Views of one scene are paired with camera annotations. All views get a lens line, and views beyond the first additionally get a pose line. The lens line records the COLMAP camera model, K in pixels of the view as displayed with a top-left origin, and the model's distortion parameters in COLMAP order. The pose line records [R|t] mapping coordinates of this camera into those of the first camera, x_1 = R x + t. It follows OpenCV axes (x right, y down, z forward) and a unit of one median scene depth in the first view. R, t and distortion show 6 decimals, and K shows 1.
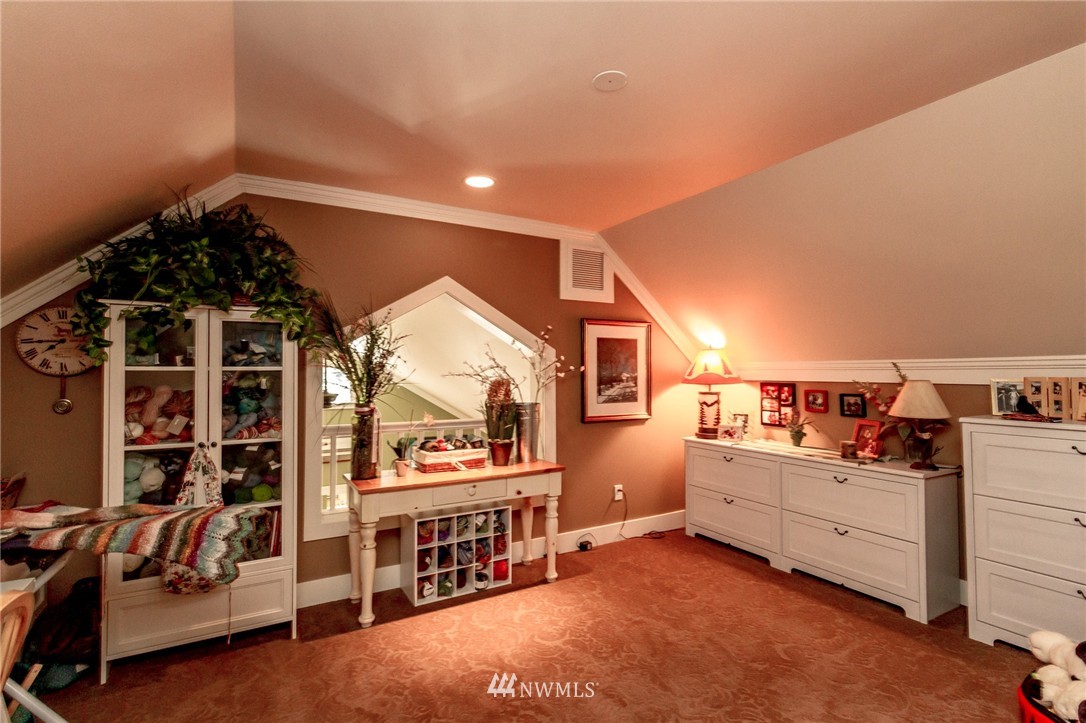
lens RADIAL K [[519.0, 0, 545.8], [0, 519.0, 365.5], [0, 0, 1]] dist [0.005187, -0.000095]
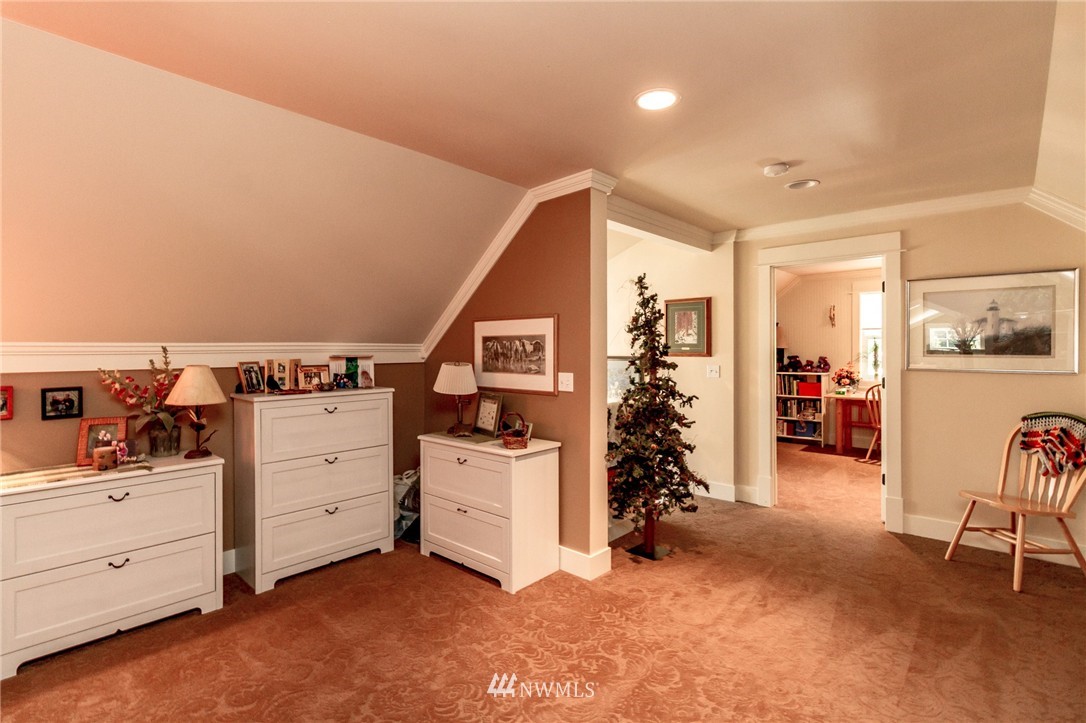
lens RADIAL K [[519.0, 0, 546.2], [0, 519.0, 353.8], [0, 0, 1]] dist [0.005187, -0.000095]
pose [[-0.302185, 0.003553, 0.953243, -0.389002], [0.001008, 0.999994, -0.003407, 0.011413], [-0.953249, -0.000068, -0.302186, 0.667998]]
